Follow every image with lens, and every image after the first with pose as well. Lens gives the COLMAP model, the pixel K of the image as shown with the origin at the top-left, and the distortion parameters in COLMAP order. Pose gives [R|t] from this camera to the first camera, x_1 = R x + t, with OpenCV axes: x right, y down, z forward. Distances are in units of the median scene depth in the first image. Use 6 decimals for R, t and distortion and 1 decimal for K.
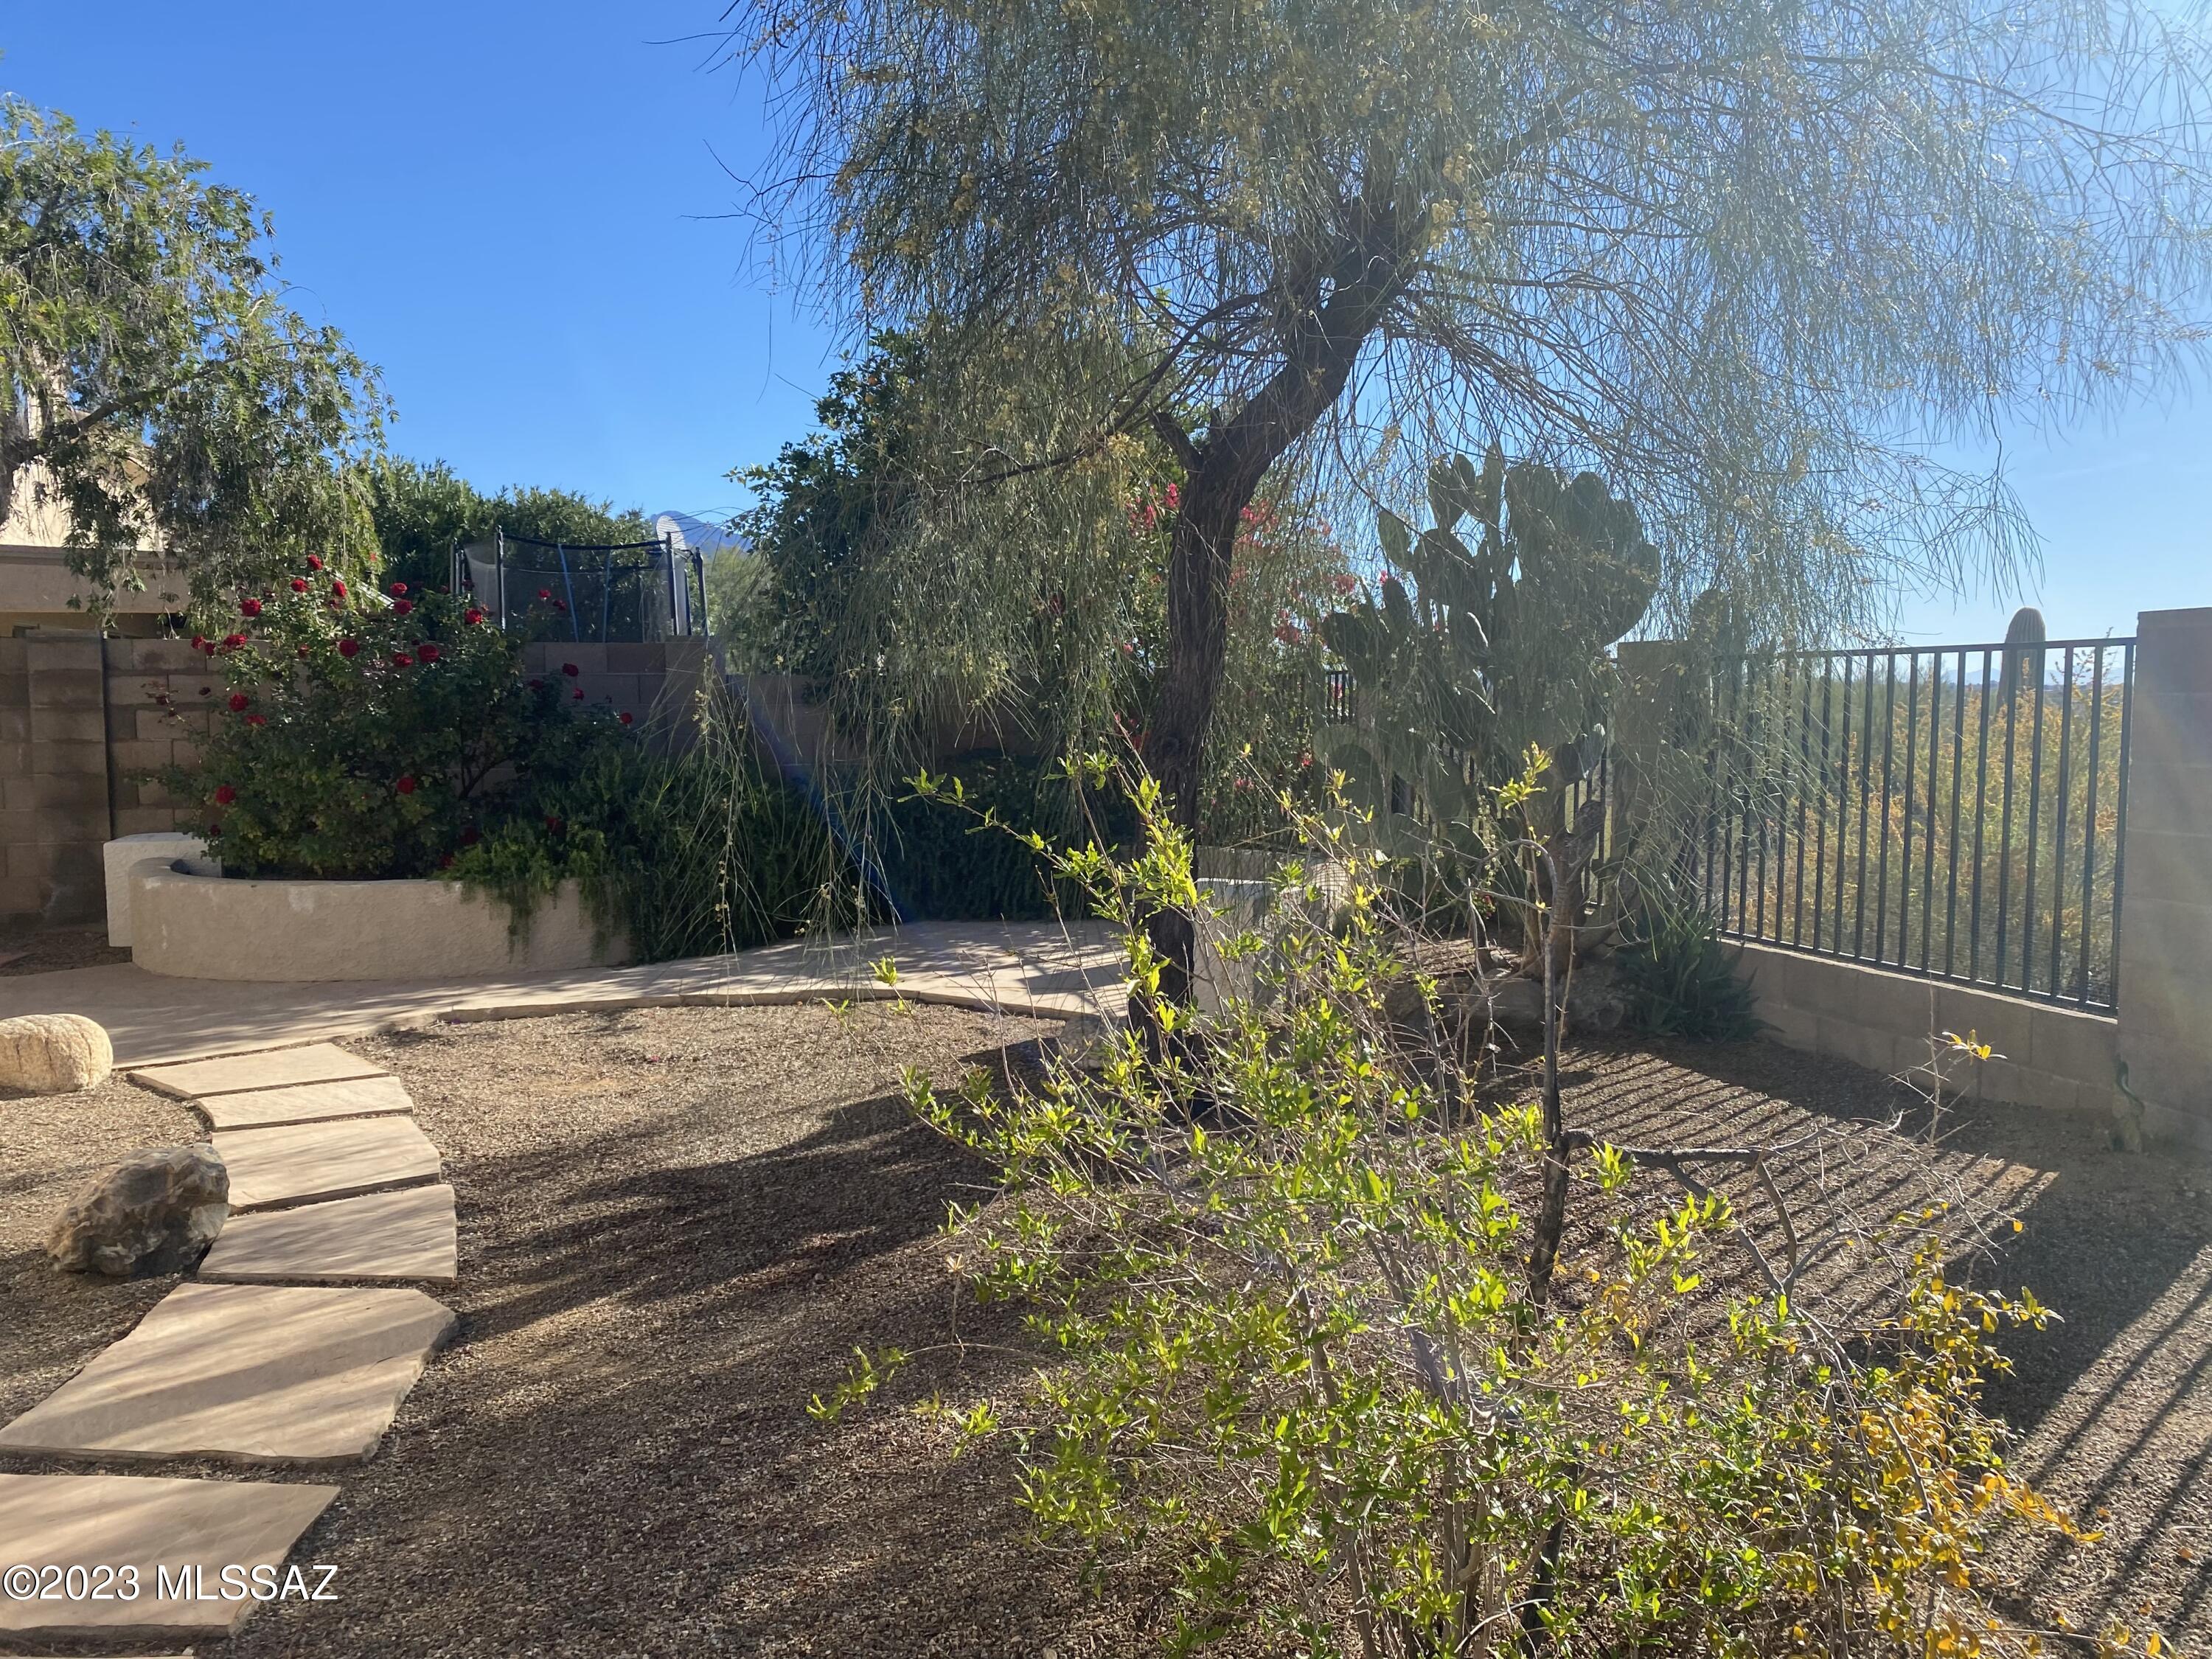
lens RADIAL K [[1721.1, 0, 1099.9], [0, 1721.1, 832.0], [0, 0, 1]] dist [0.056580, -0.013237]
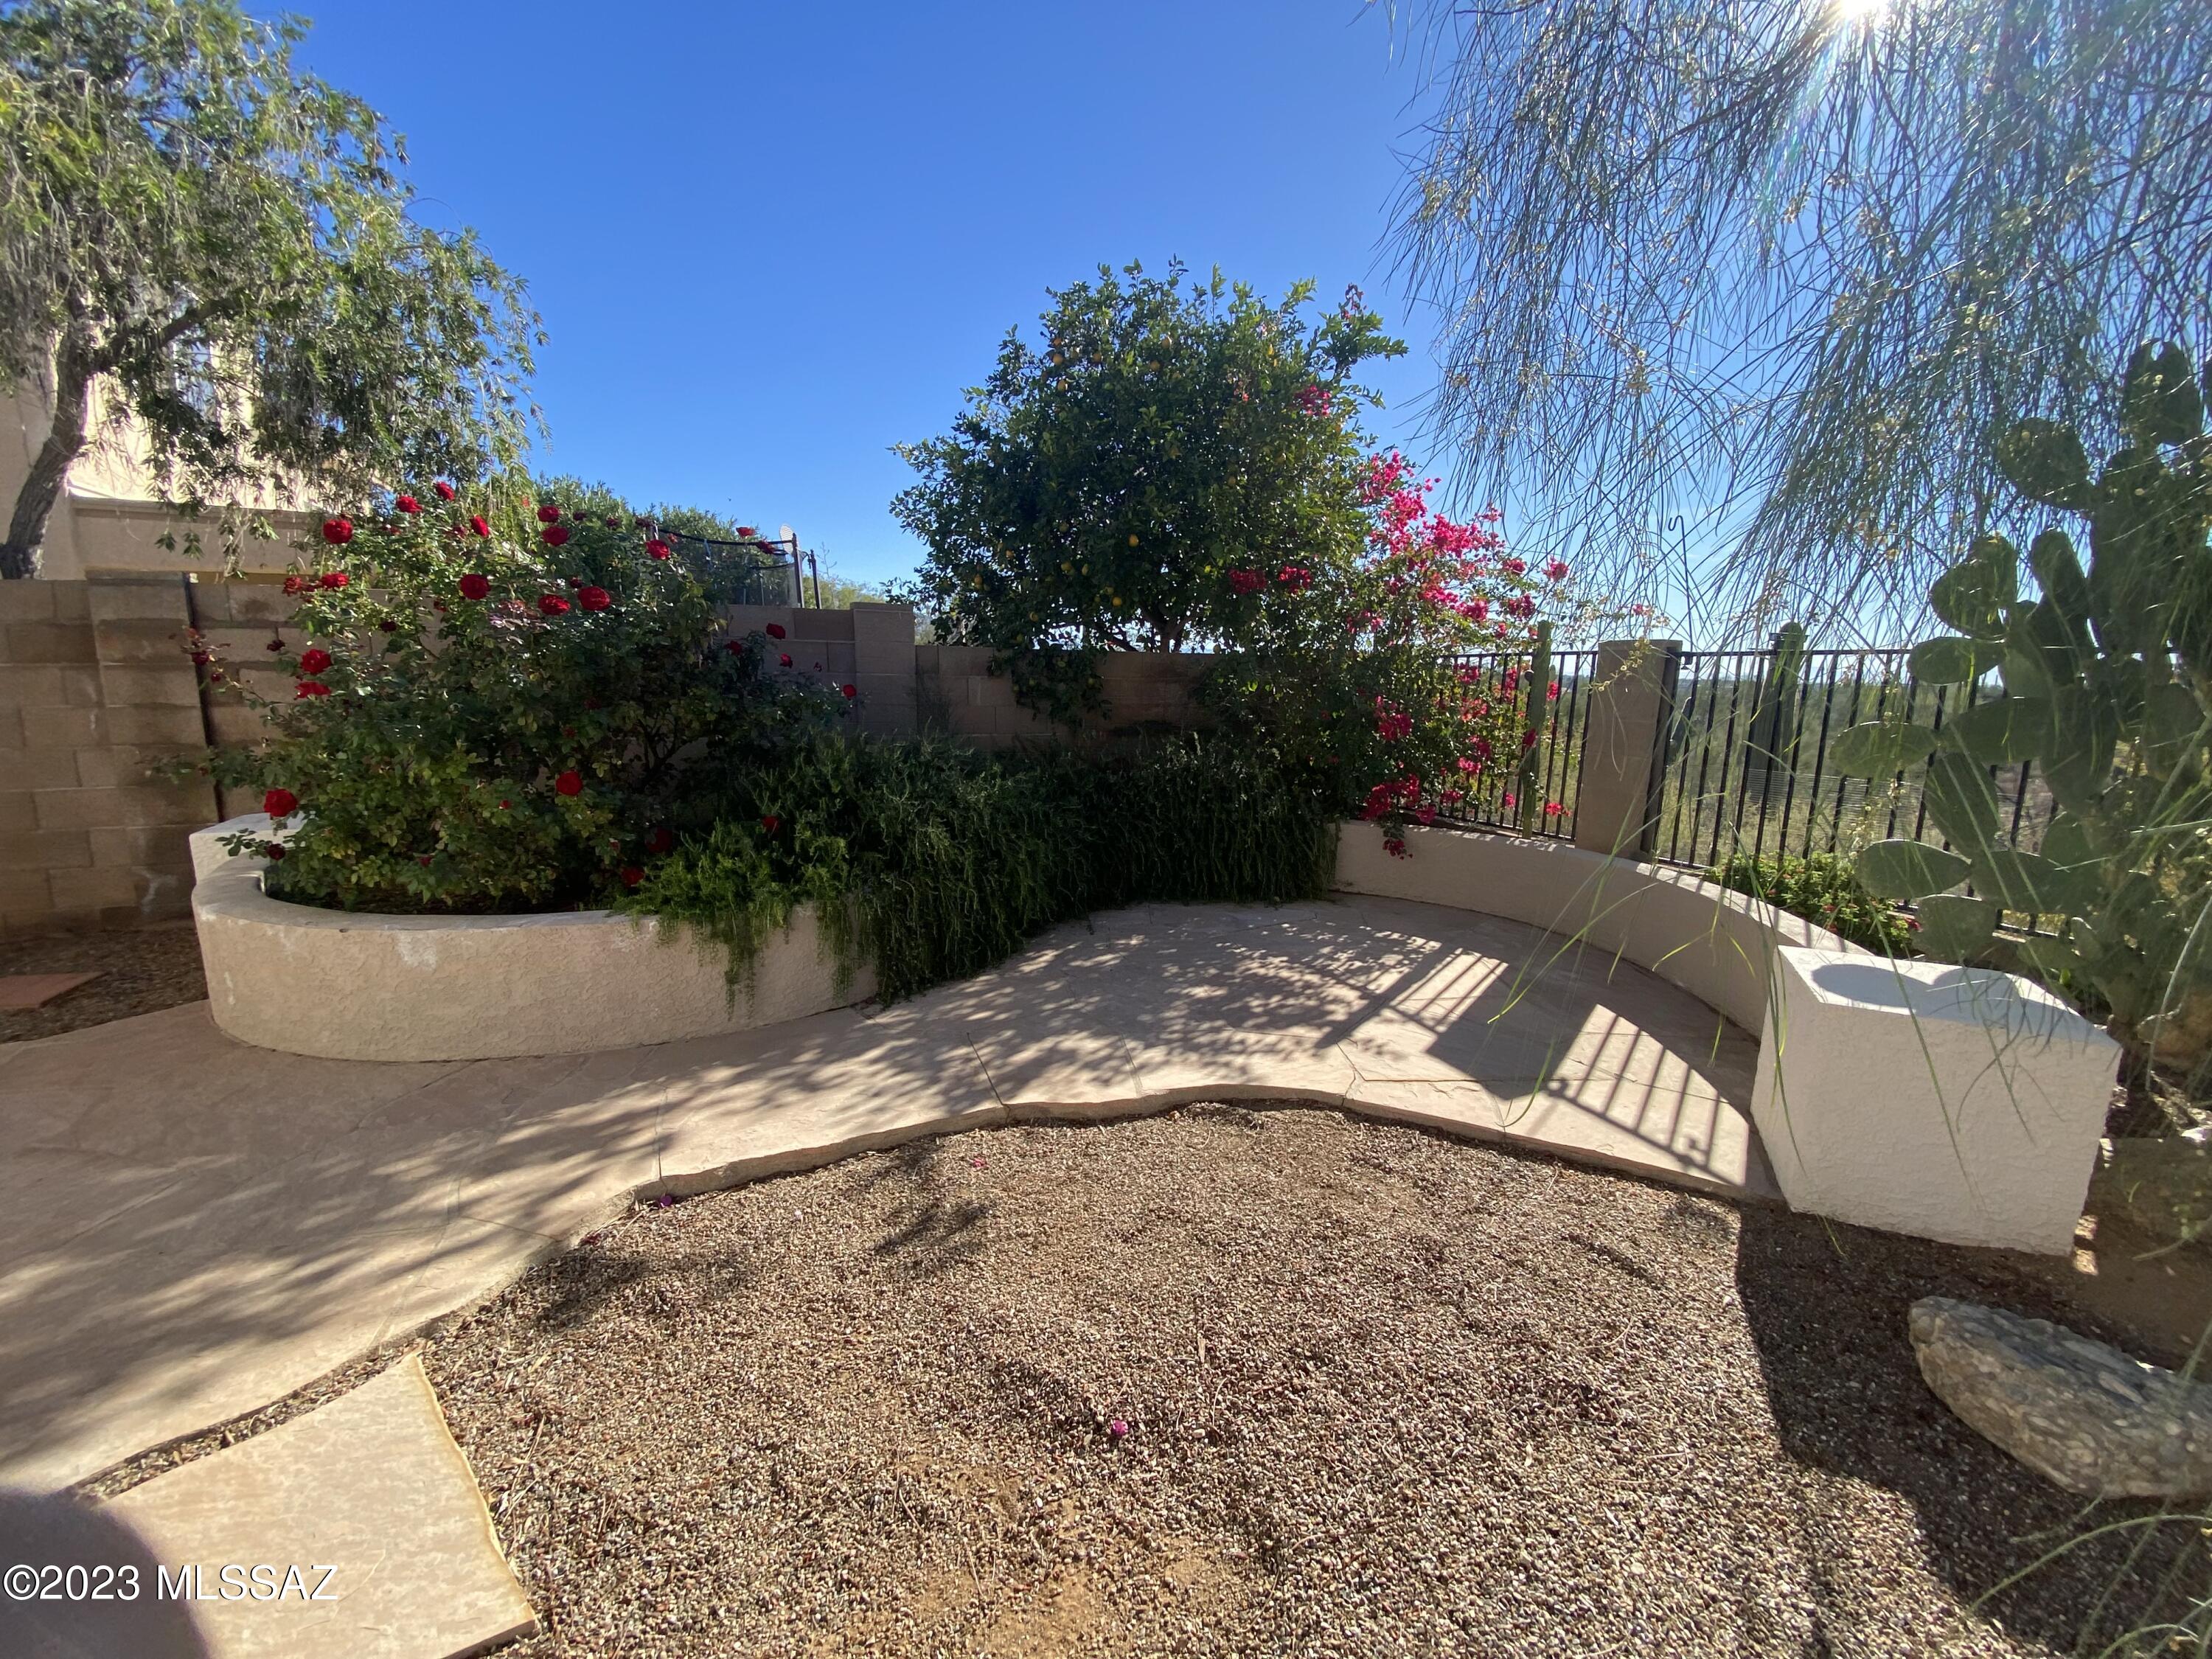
lens RADIAL K [[892.3, 0, 1124.0], [0, 892.3, 841.8], [0, 0, 1]] dist [0.001935, -0.008248]
pose [[0.987994, -0.006620, 0.154350, -0.202813], [-0.010383, 0.993978, 0.109091, -0.039832], [-0.154143, -0.109384, 0.981975, 0.528672]]
